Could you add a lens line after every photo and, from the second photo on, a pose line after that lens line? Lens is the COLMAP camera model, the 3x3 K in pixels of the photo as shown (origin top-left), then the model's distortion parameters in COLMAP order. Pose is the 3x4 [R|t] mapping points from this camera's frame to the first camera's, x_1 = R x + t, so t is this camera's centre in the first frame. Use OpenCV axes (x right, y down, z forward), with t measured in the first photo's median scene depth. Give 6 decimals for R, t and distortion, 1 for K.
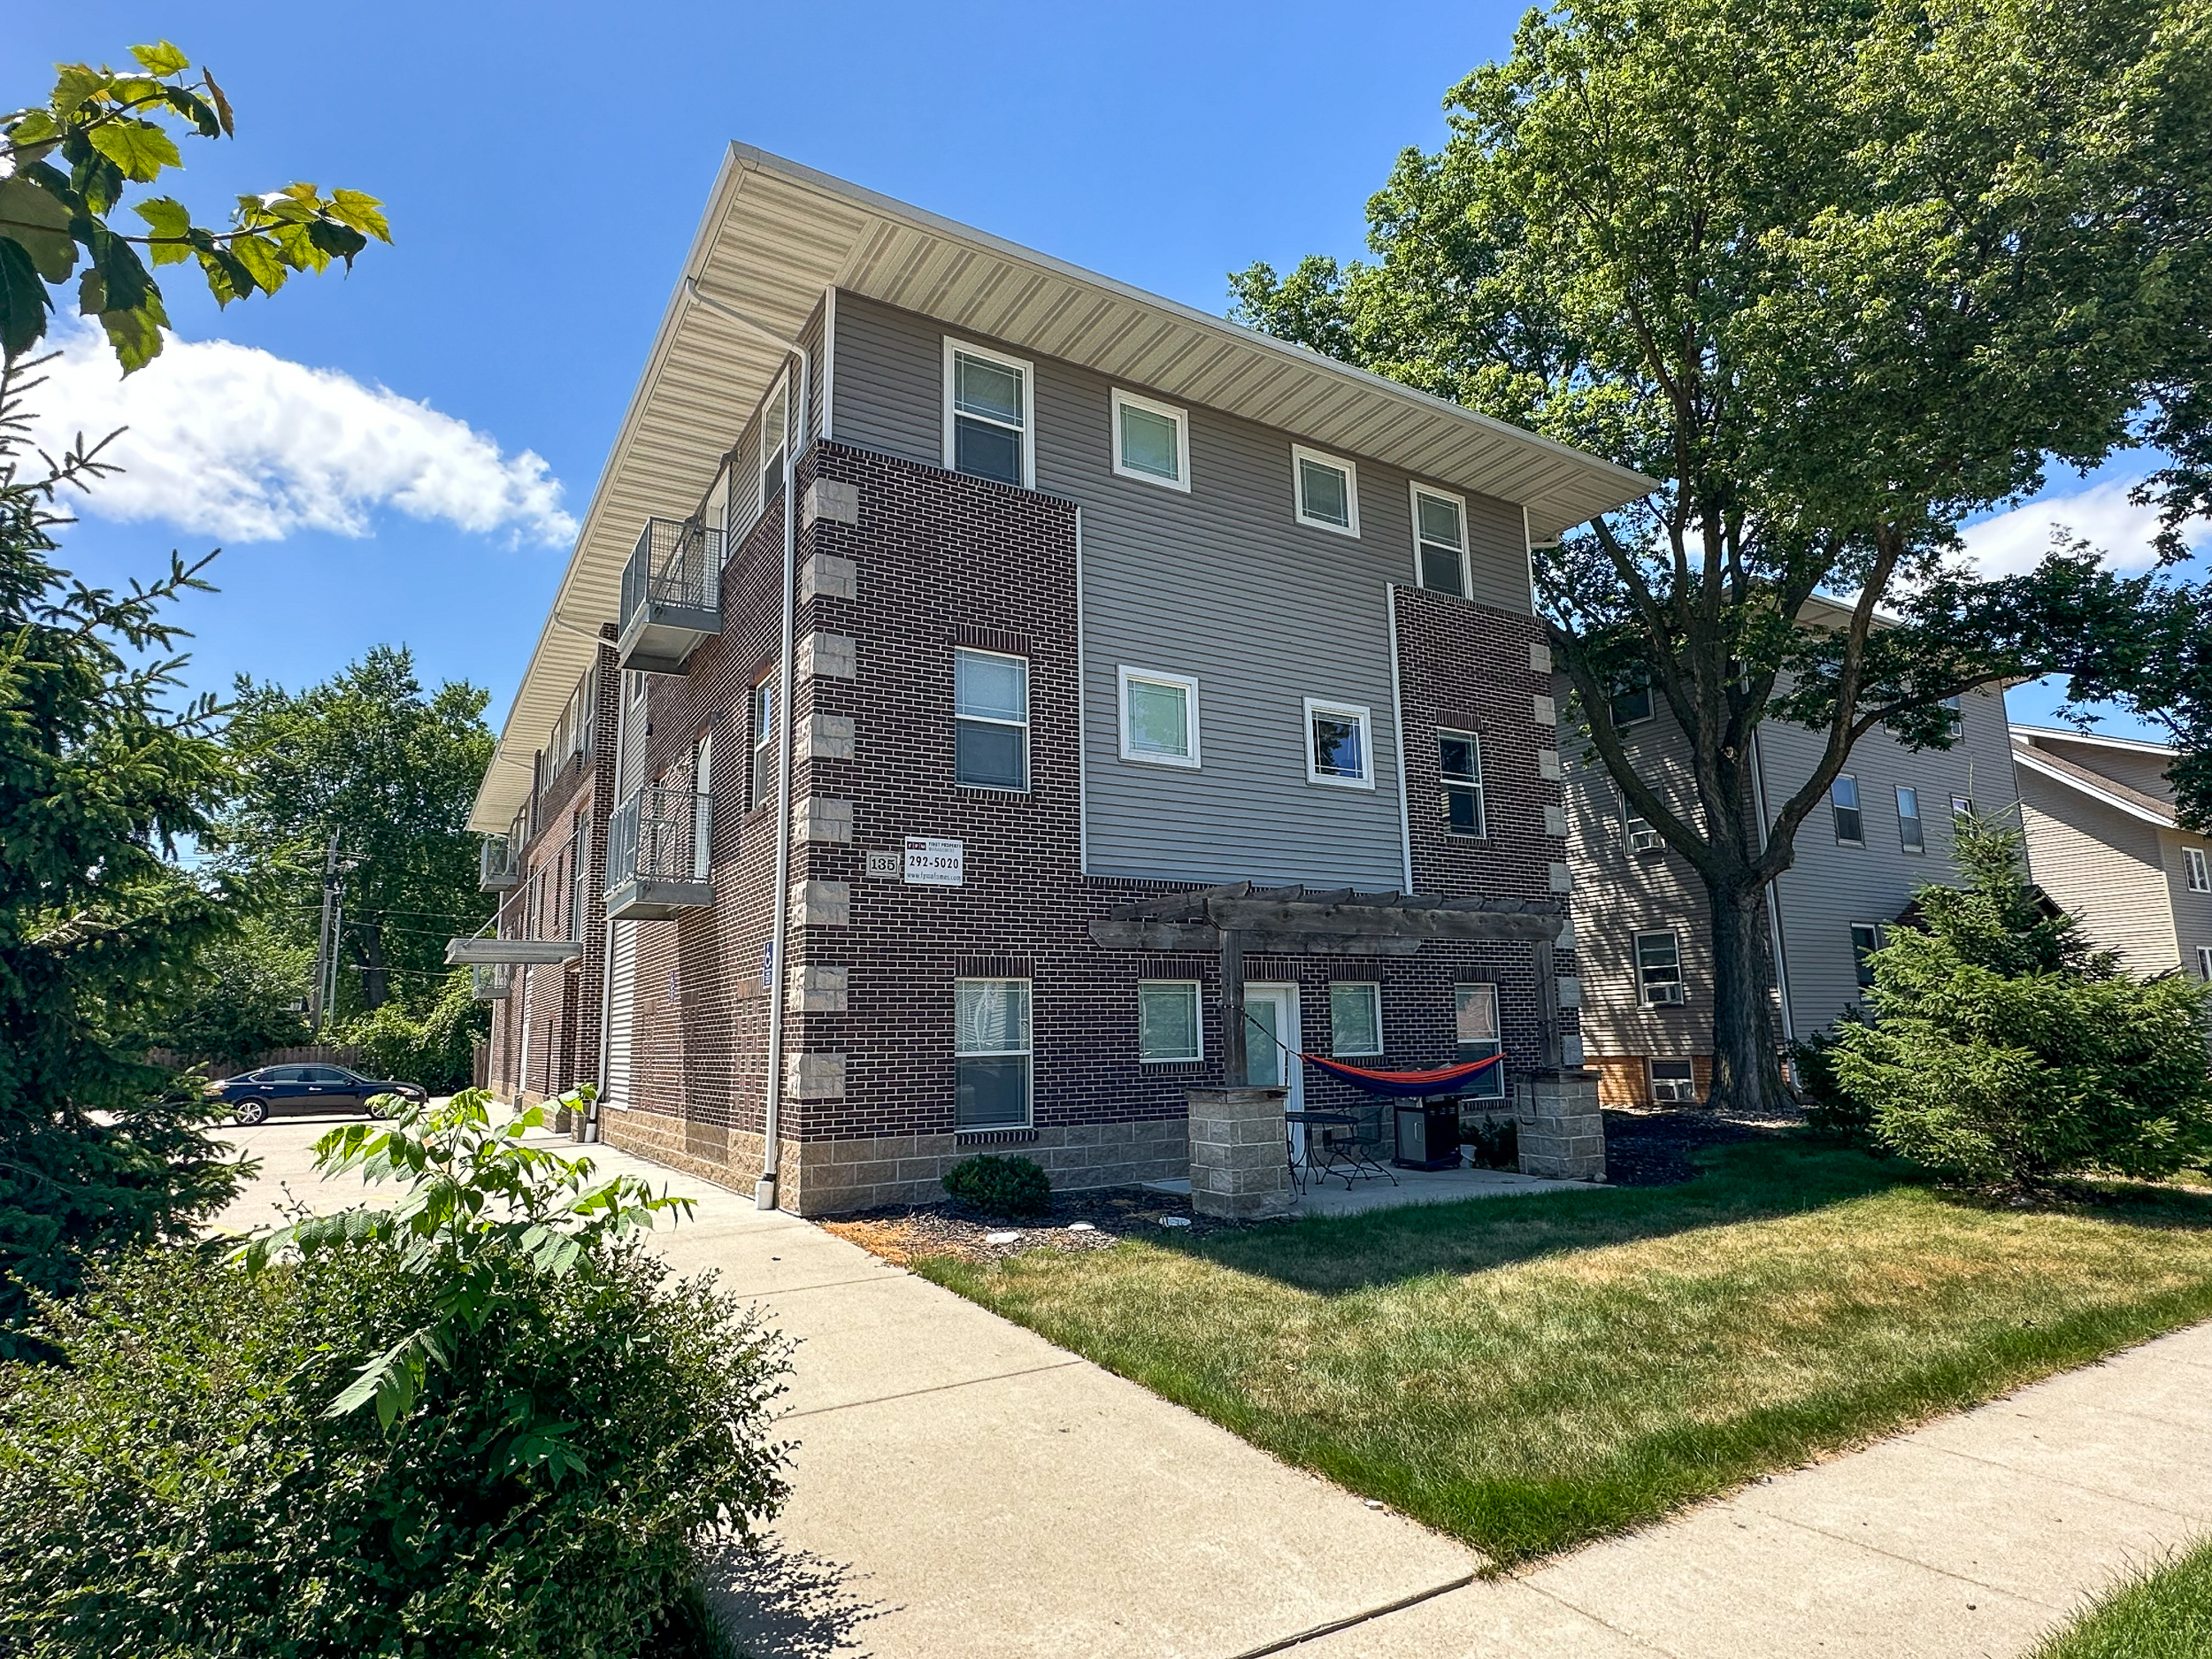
lens RADIAL K [[1183.4, 0, 1111.2], [0, 1183.4, 838.7], [0, 0, 1]] dist [-0.000850, -0.001935]
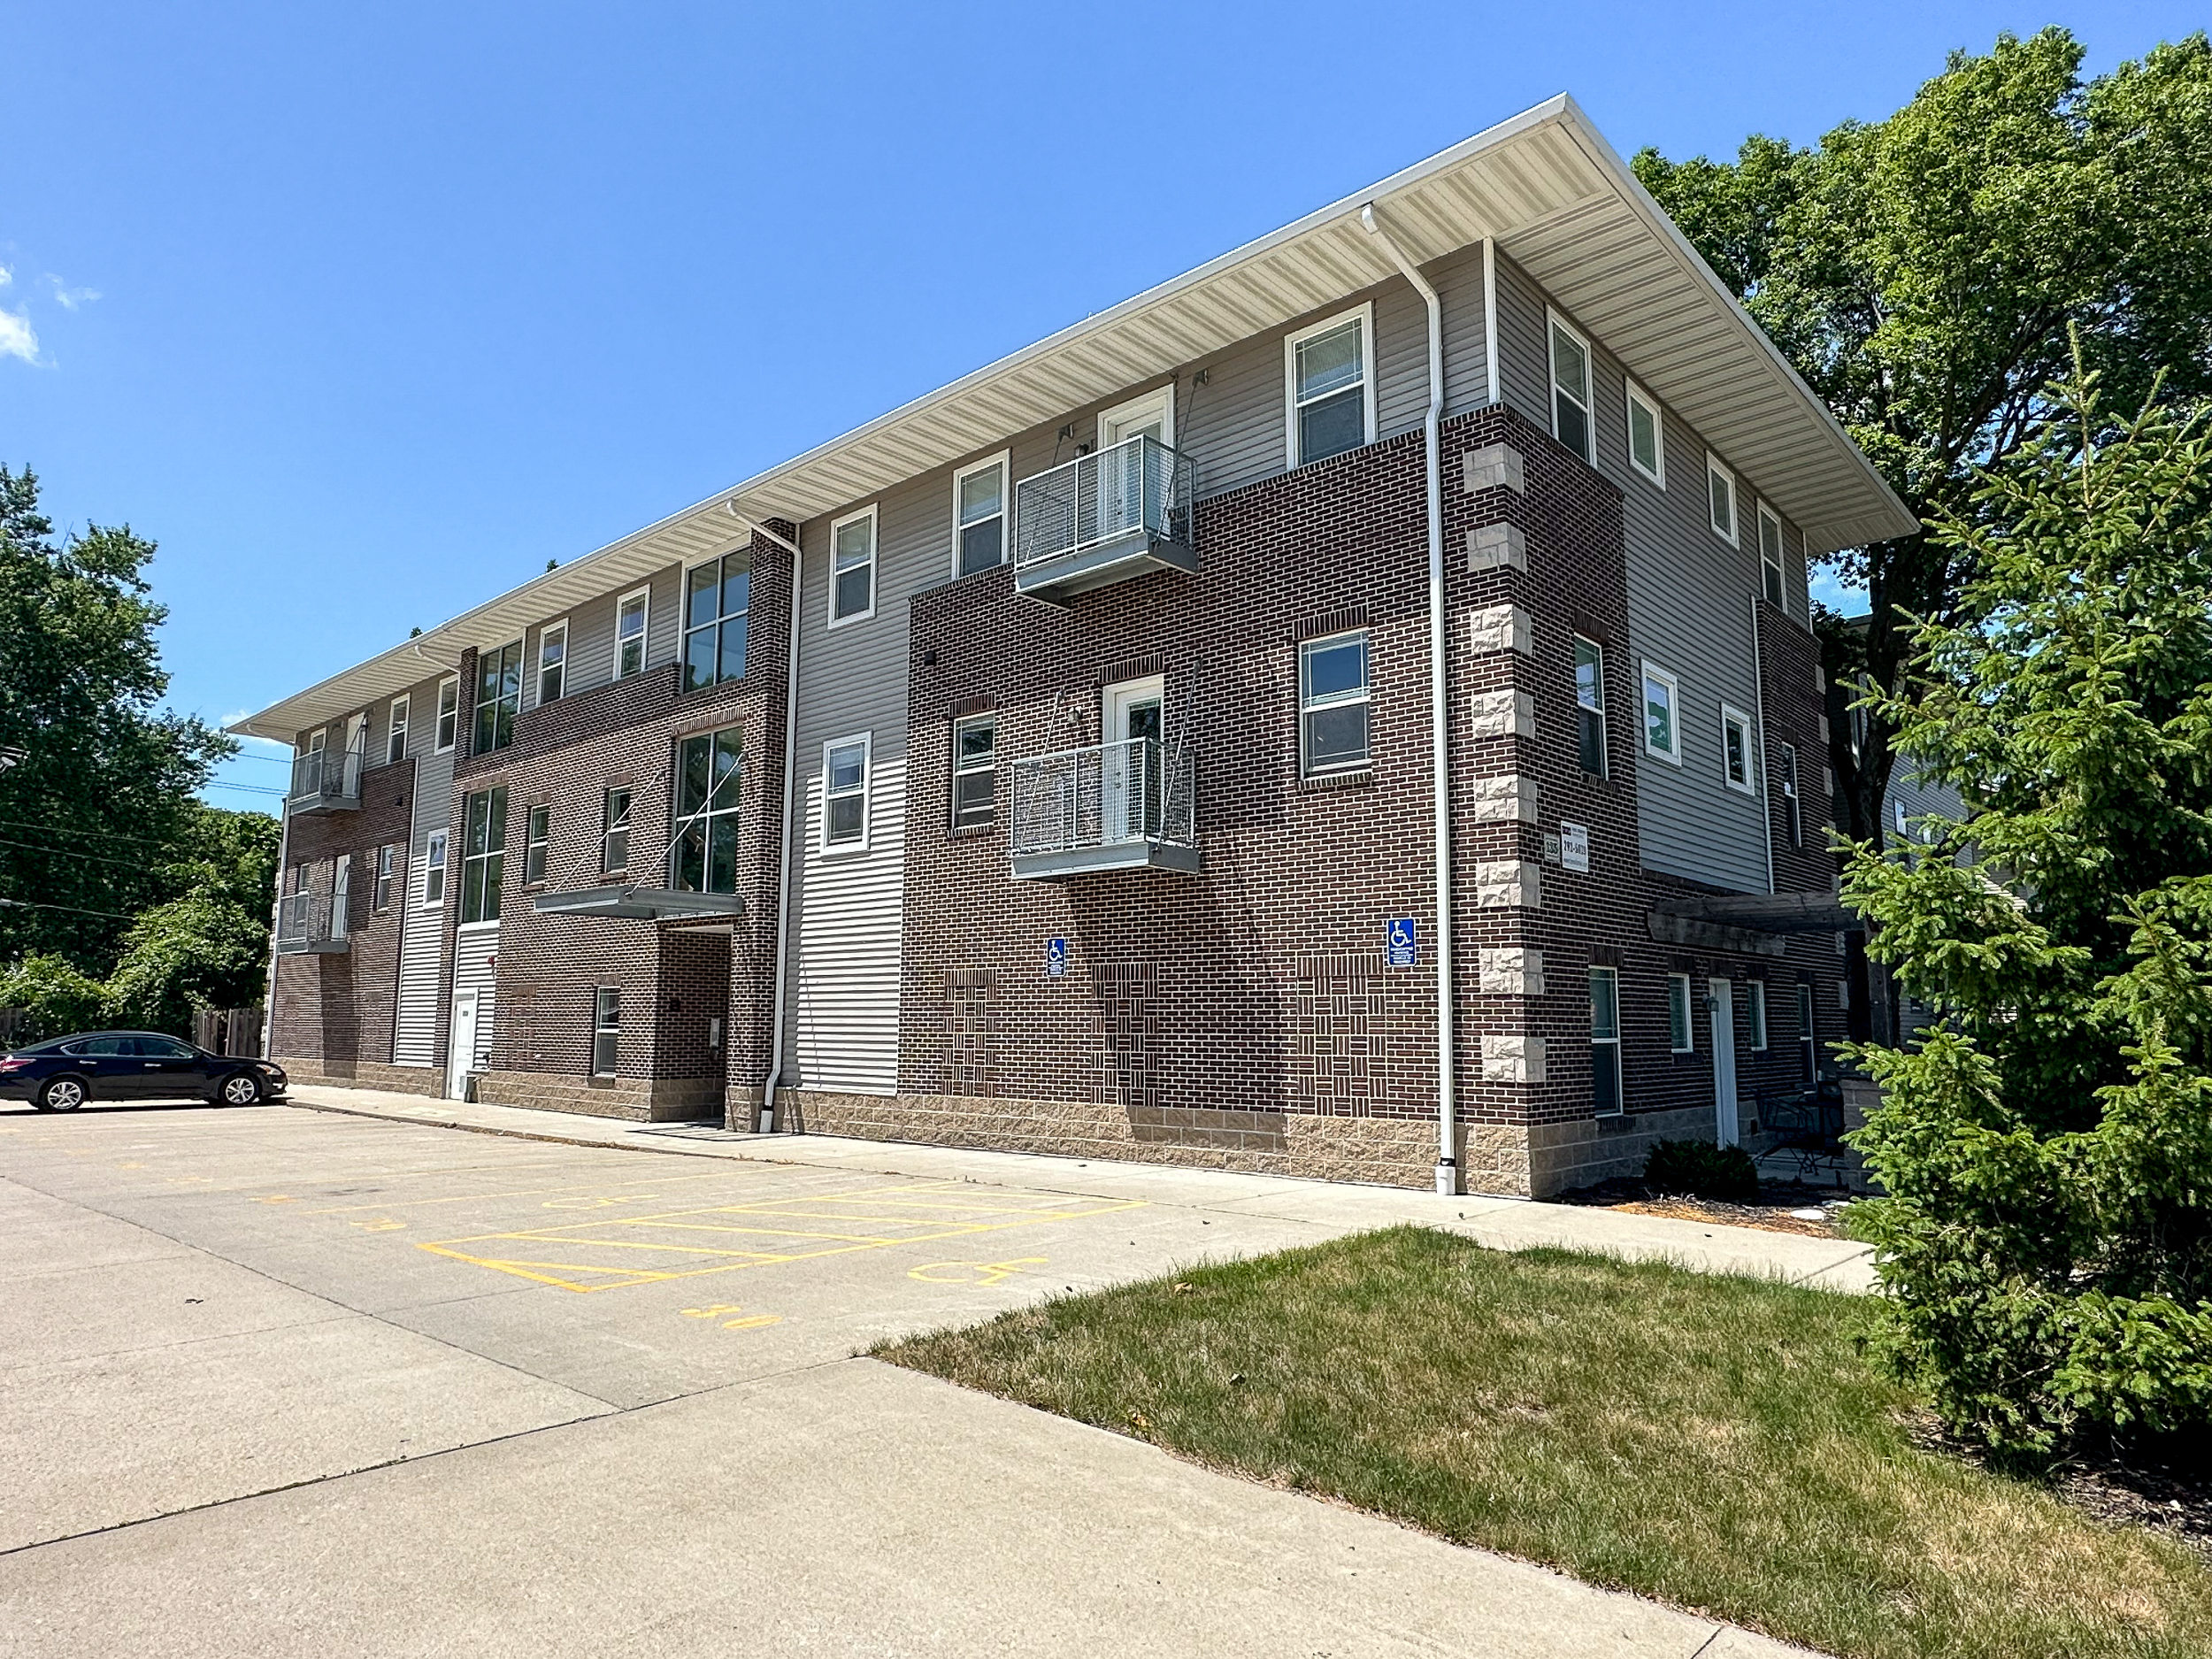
lens RADIAL K [[1346.1, 0, 1099.8], [0, 1346.1, 834.7], [0, 0, 1]] dist [-0.000945, 0.000775]
pose [[0.959287, 0.064630, 0.274937, -0.714505], [-0.071507, 0.997327, 0.015052, 0.017400], [-0.273229, -0.034099, 0.961344, 0.020574]]
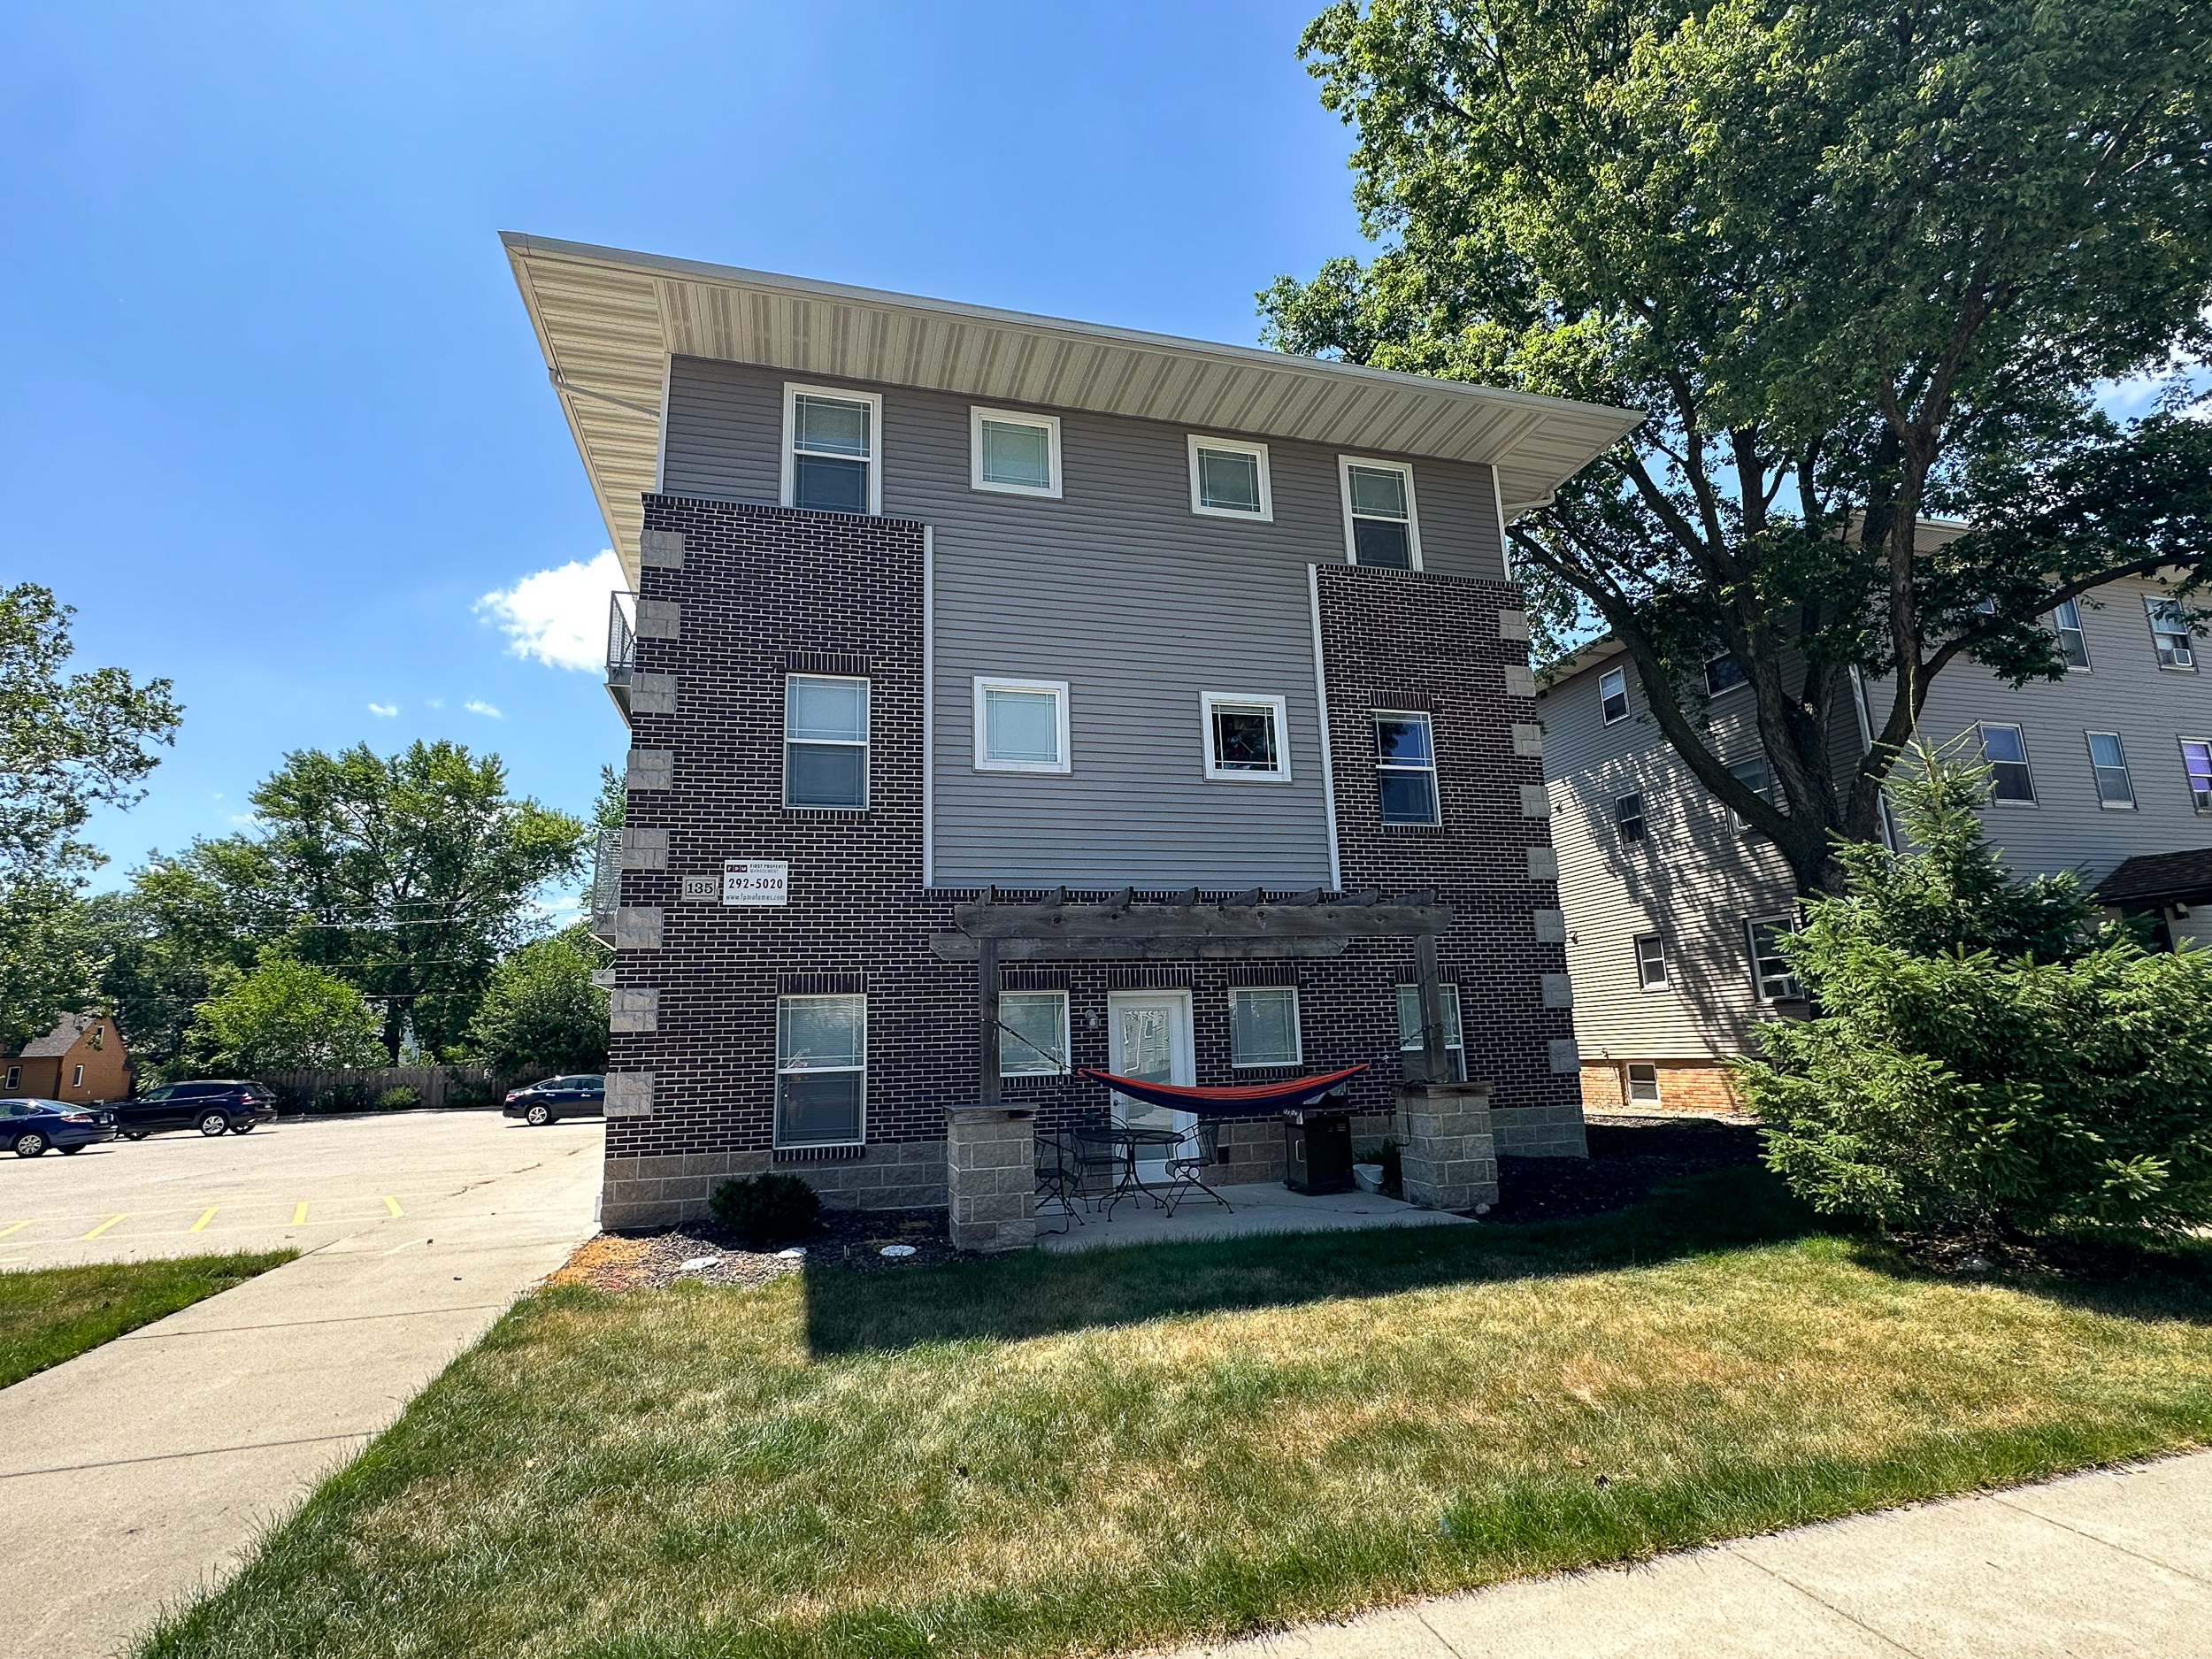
lens RADIAL K [[1060.3, 0, 1110.6], [0, 1060.3, 833.4], [0, 0, 1]] dist [-0.003287, 0.000507]
pose [[0.963111, -0.065990, -0.260889, 0.330653], [0.058859, 0.997650, -0.035062, 0.022848], [0.262590, 0.018413, 0.964732, 0.162968]]
